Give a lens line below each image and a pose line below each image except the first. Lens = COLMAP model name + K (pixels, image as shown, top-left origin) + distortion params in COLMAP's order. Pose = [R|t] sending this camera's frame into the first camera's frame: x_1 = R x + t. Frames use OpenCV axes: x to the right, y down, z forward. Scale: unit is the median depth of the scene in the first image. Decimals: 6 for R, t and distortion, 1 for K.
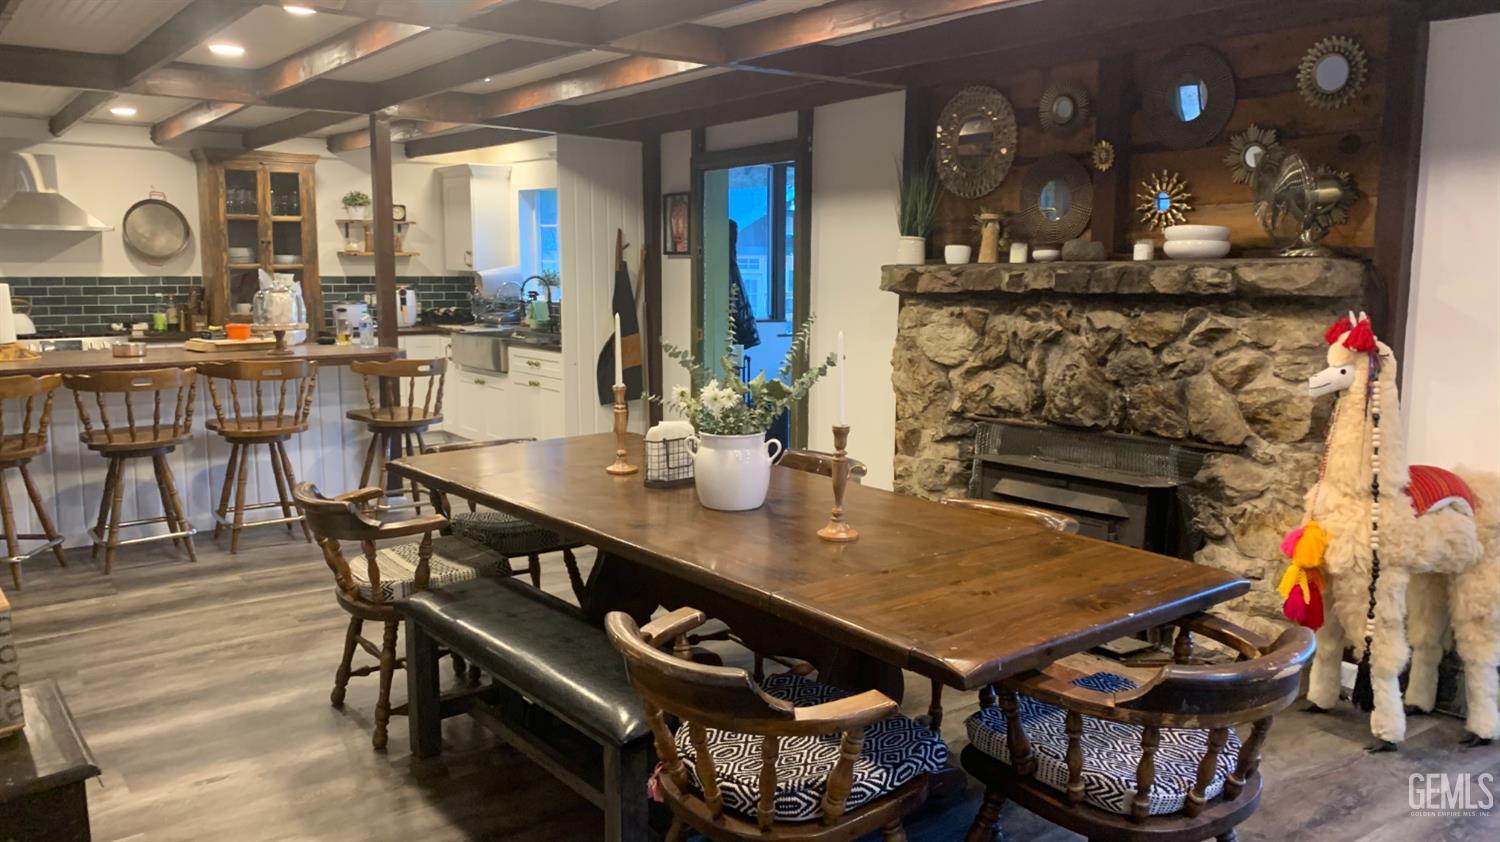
lens RADIAL K [[1146.9, 0, 742.1], [0, 1146.9, 412.9], [0, 0, 1]] dist [0.047209, -0.046245]
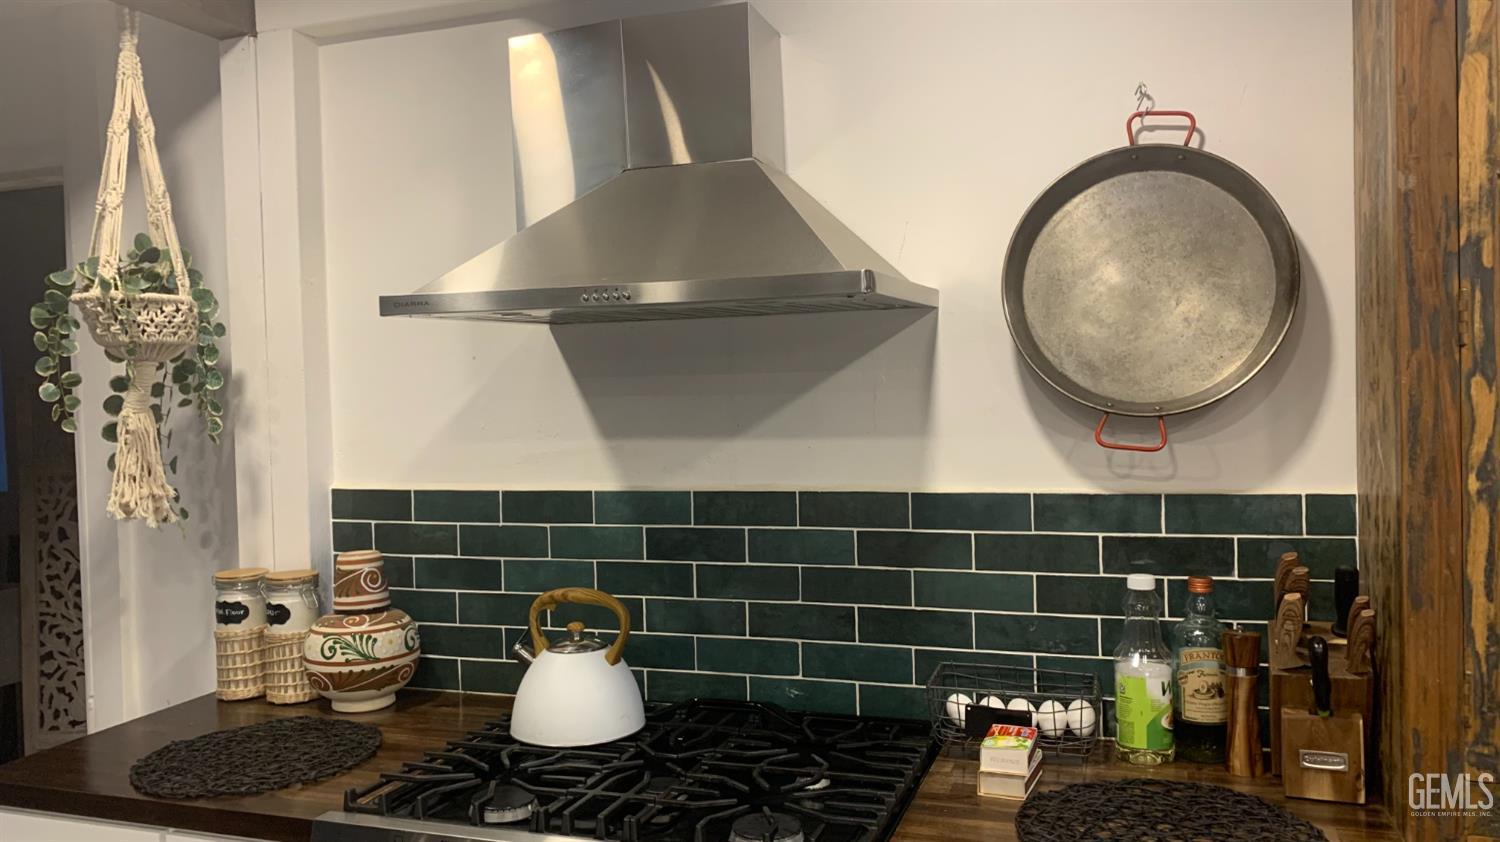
lens RADIAL K [[1146.9, 0, 746.7], [0, 1146.9, 415.2], [0, 0, 1]] dist [0.047209, -0.046245]
pose [[0.558519, -0.000743, -0.829492, -0.642827], [-0.083066, 0.994923, -0.056822, -0.200509], [0.825322, 0.100639, 0.555621, 1.430670]]
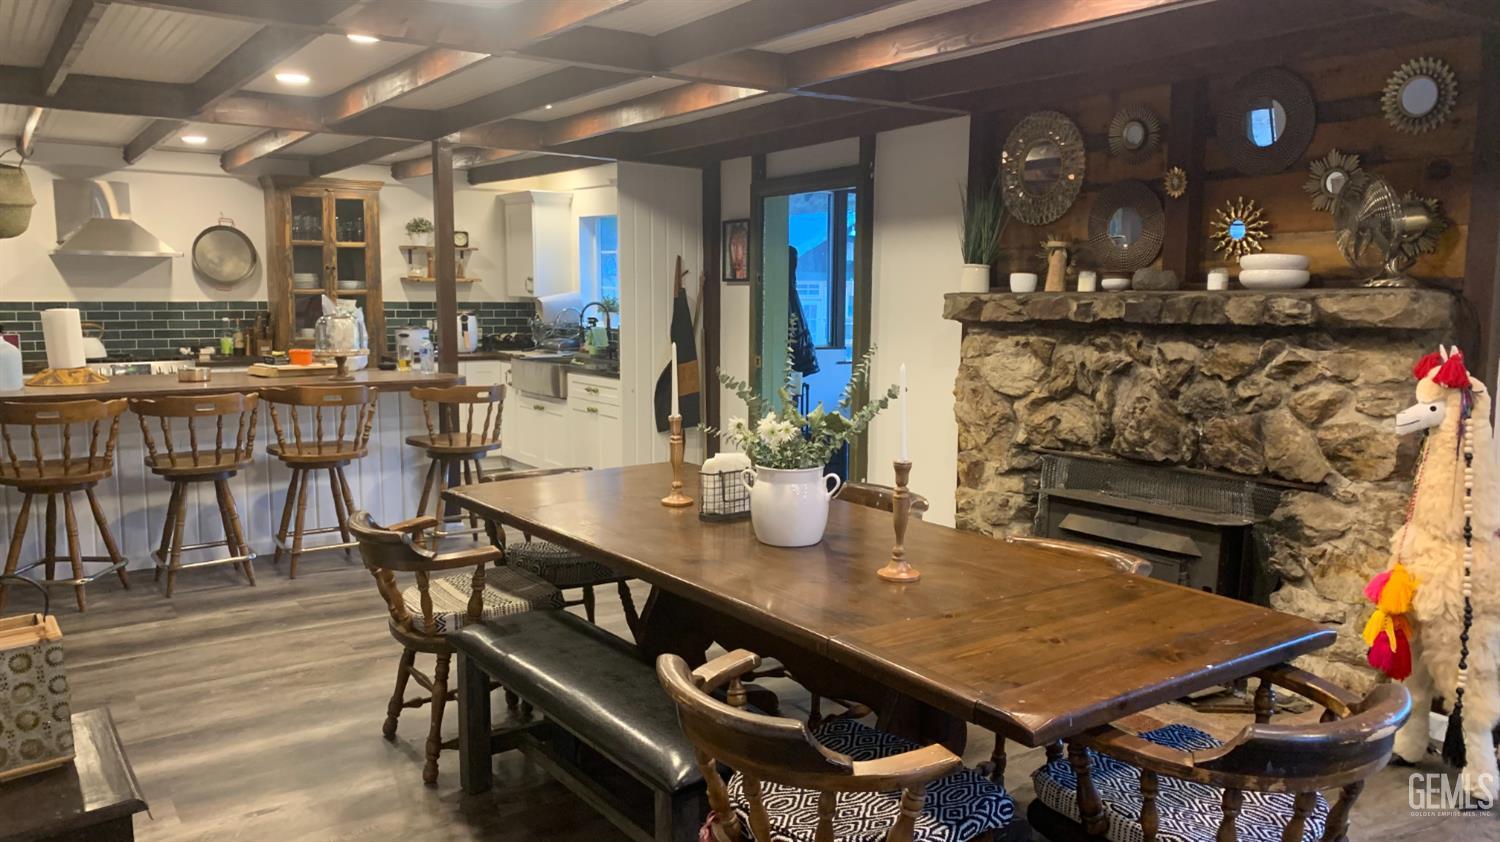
lens RADIAL K [[1146.9, 0, 749.5], [0, 1146.9, 422.9], [0, 0, 1]] dist [0.047209, -0.046245]
pose [[0.998964, 0.008483, -0.044700, 0.000115], [-0.009046, 0.999882, -0.012401, -0.005537], [0.044589, 0.012792, 0.998923, 0.018157]]
